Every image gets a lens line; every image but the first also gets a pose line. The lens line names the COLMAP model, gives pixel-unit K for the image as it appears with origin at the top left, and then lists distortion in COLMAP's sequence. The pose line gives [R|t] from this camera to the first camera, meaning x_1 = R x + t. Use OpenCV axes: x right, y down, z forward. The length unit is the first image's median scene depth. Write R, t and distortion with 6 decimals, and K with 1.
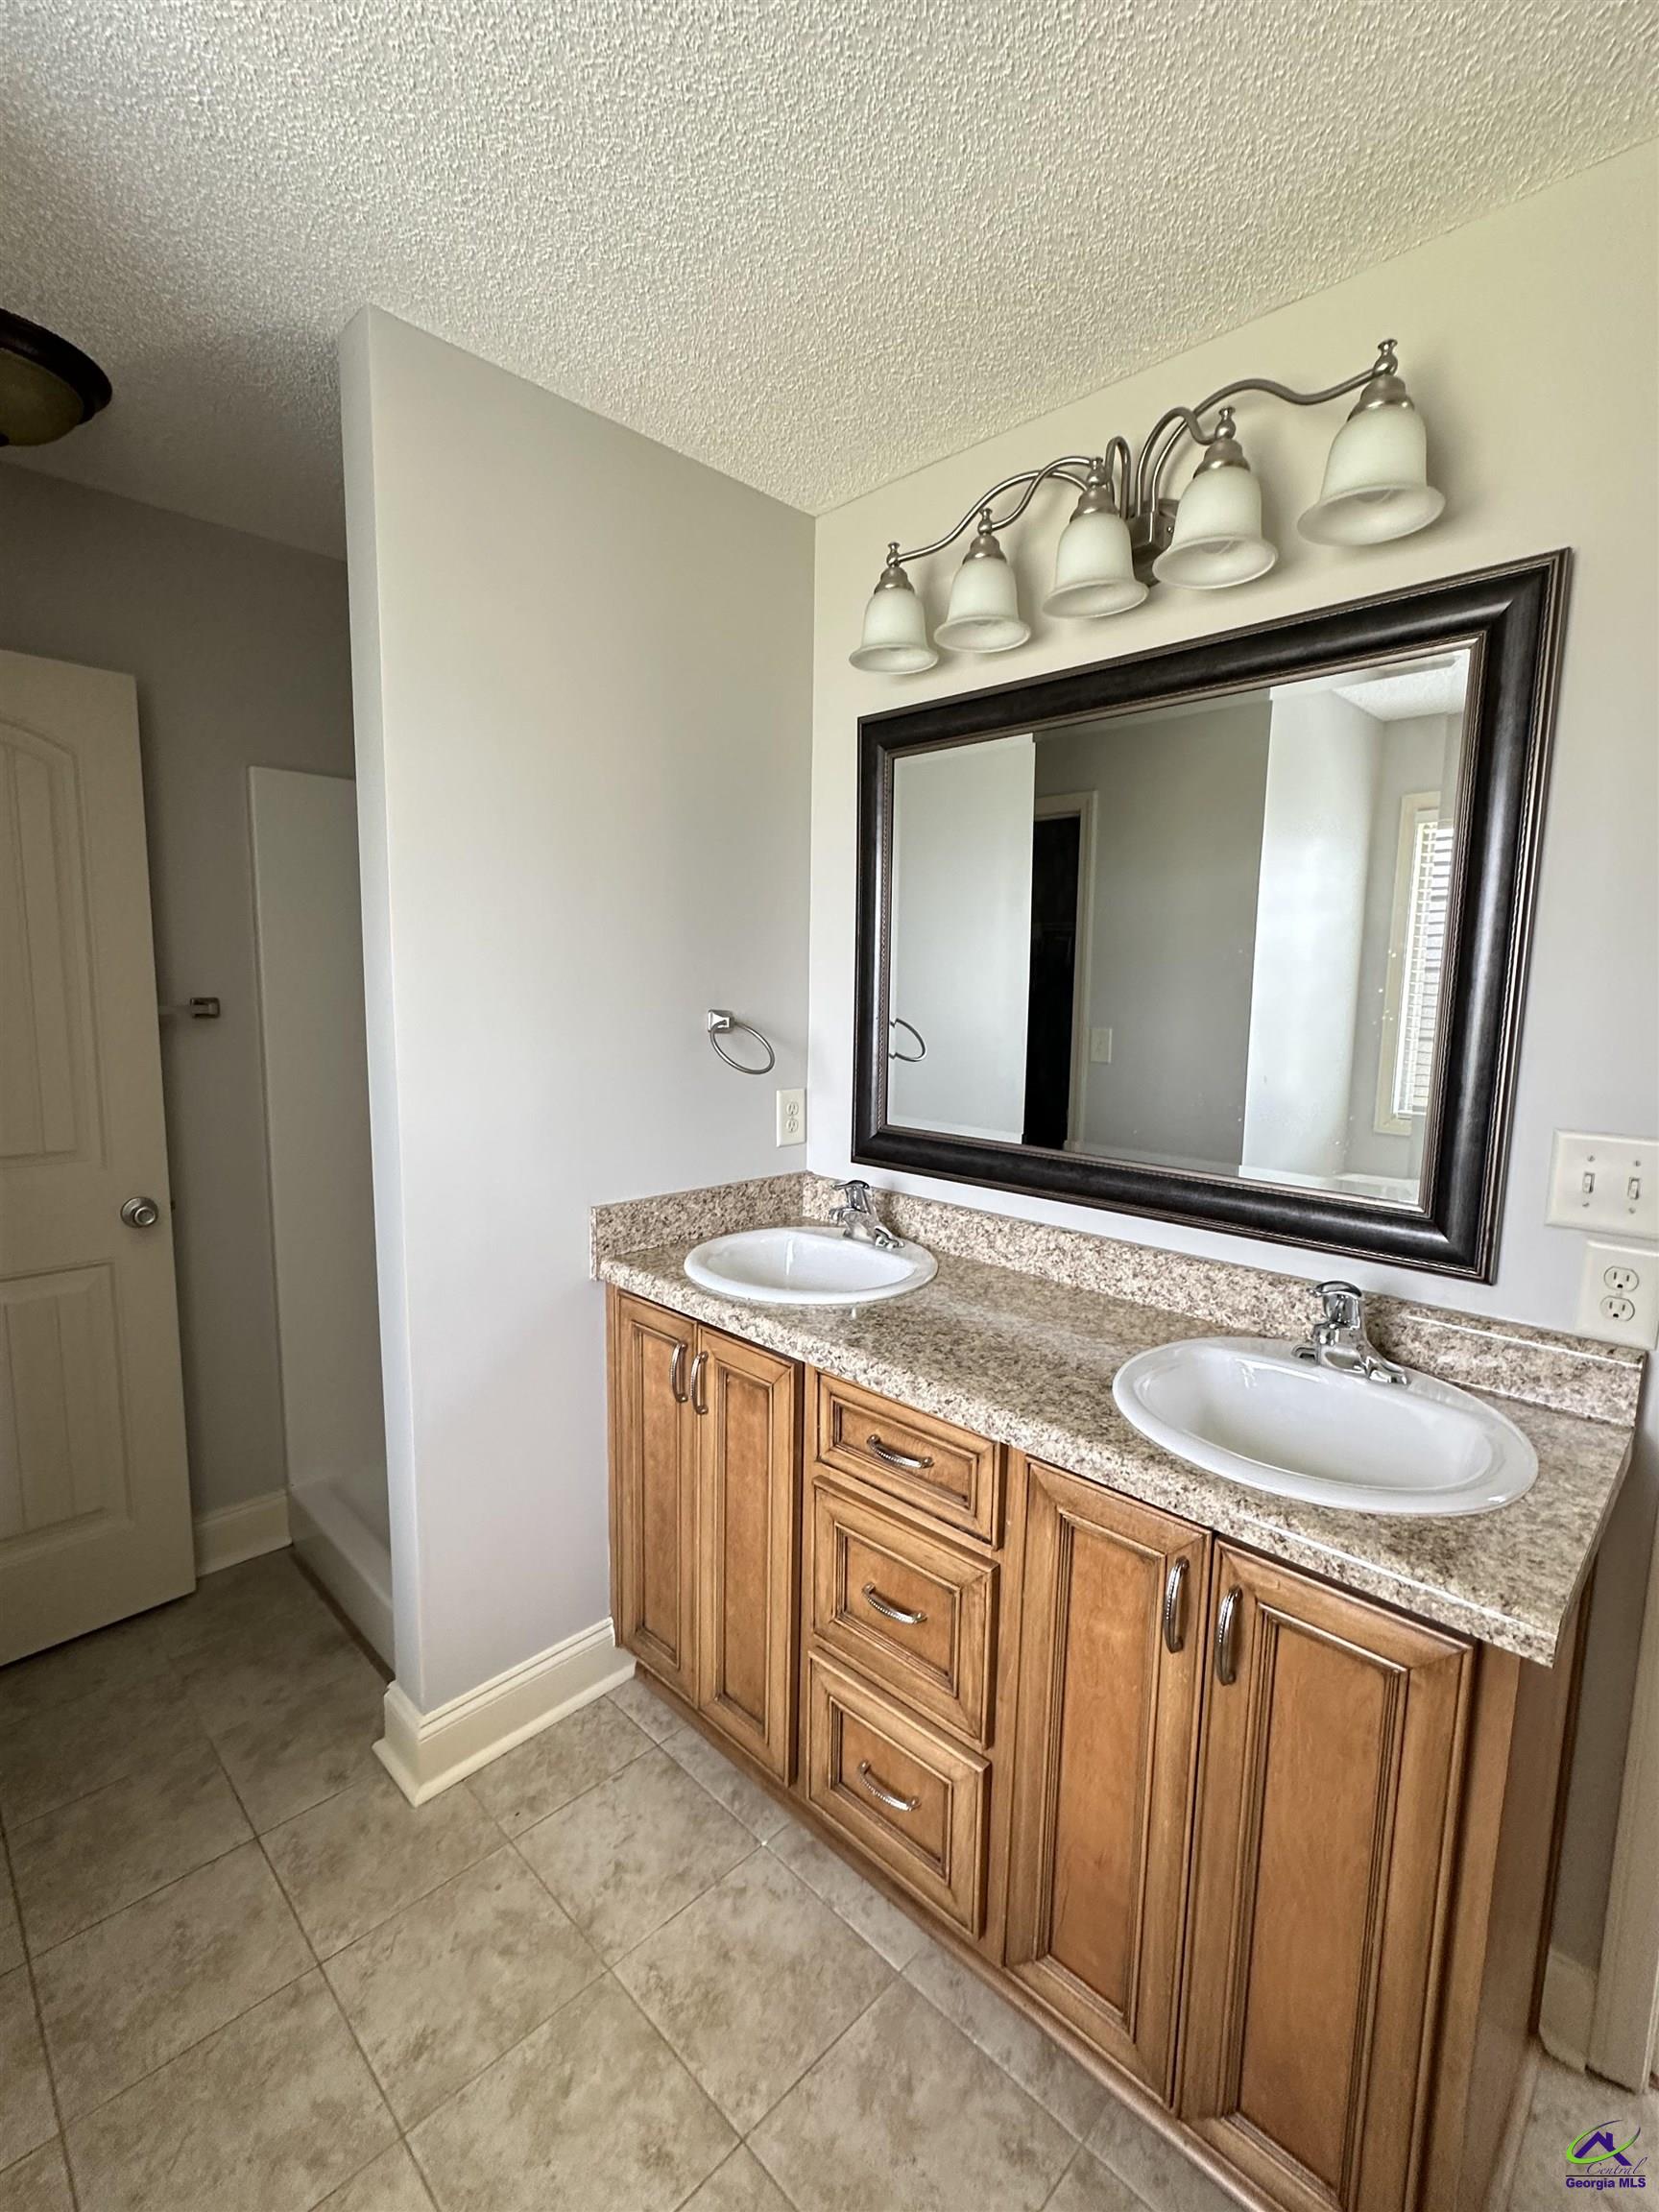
lens RADIAL K [[980.5, 0, 834.8], [0, 980.5, 1107.5], [0, 0, 1]] dist [-0.005475, 0.000100]
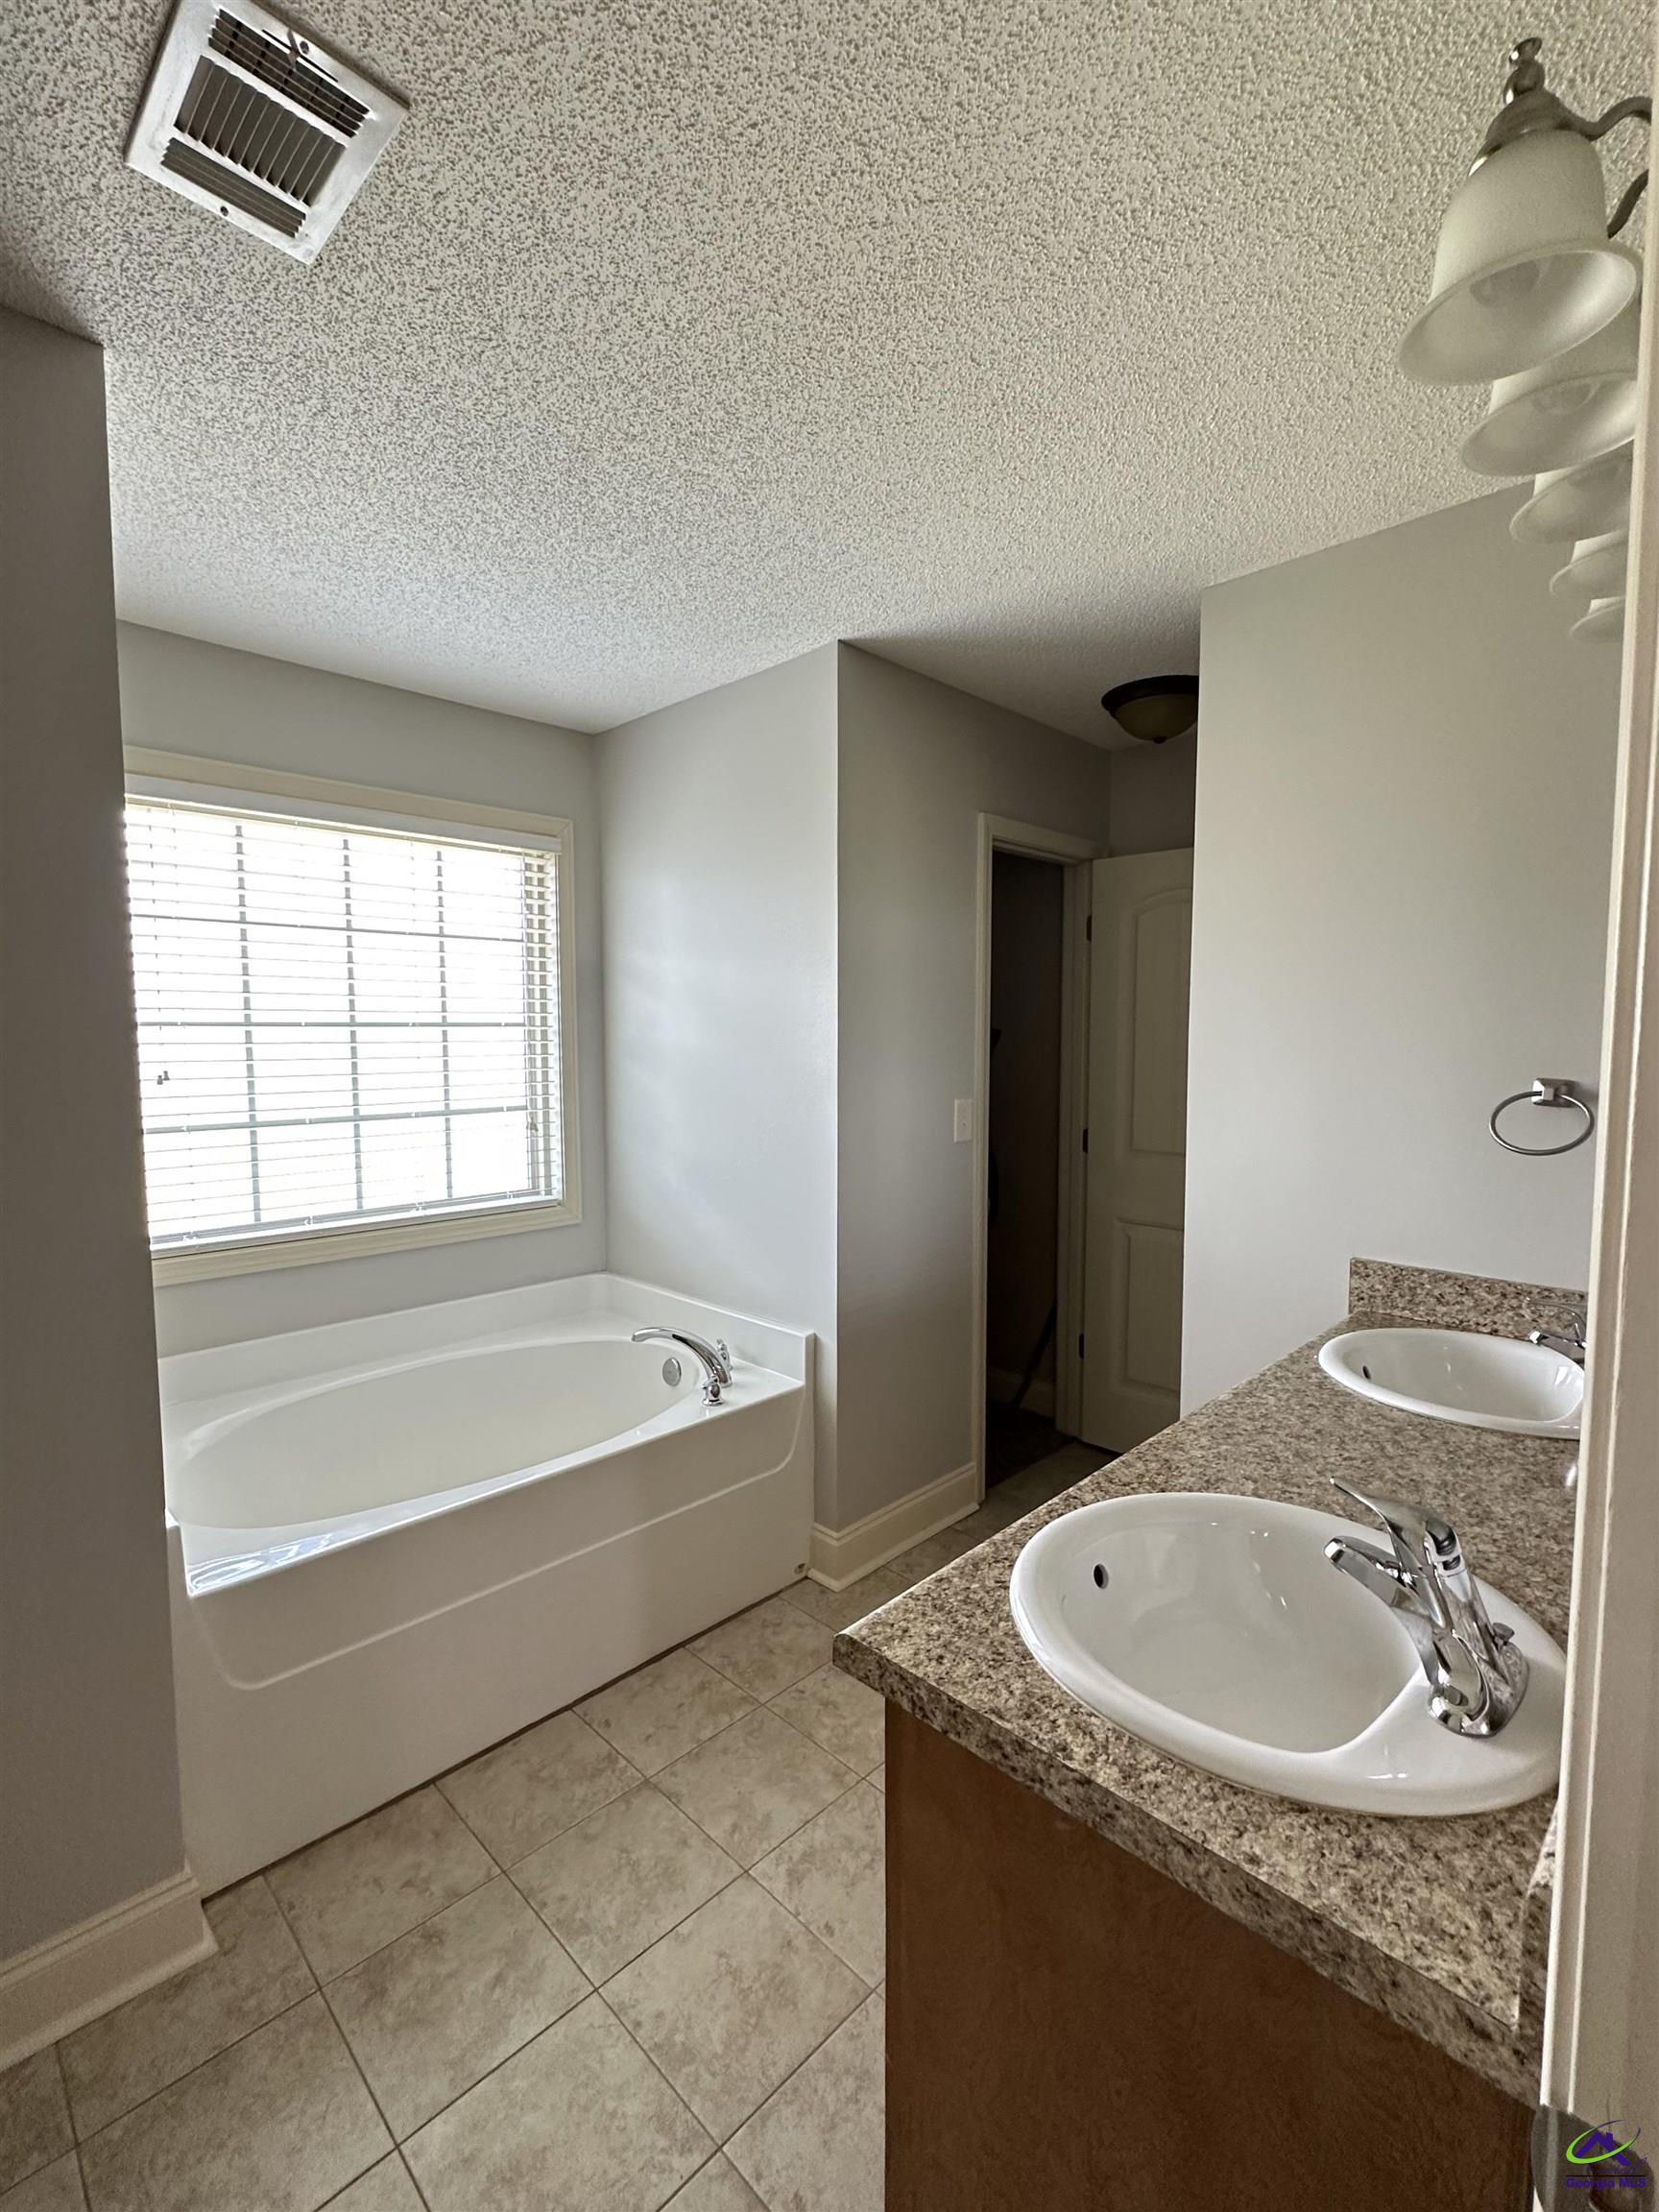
lens RADIAL K [[980.5, 0, 836.5], [0, 980.5, 1106.2], [0, 0, 1]] dist [-0.005475, 0.000100]
pose [[0.002873, 0.061335, -0.998113, 0.802795], [-0.124983, 0.990313, 0.060496, -0.056198], [0.992155, 0.124573, 0.010511, 0.402913]]
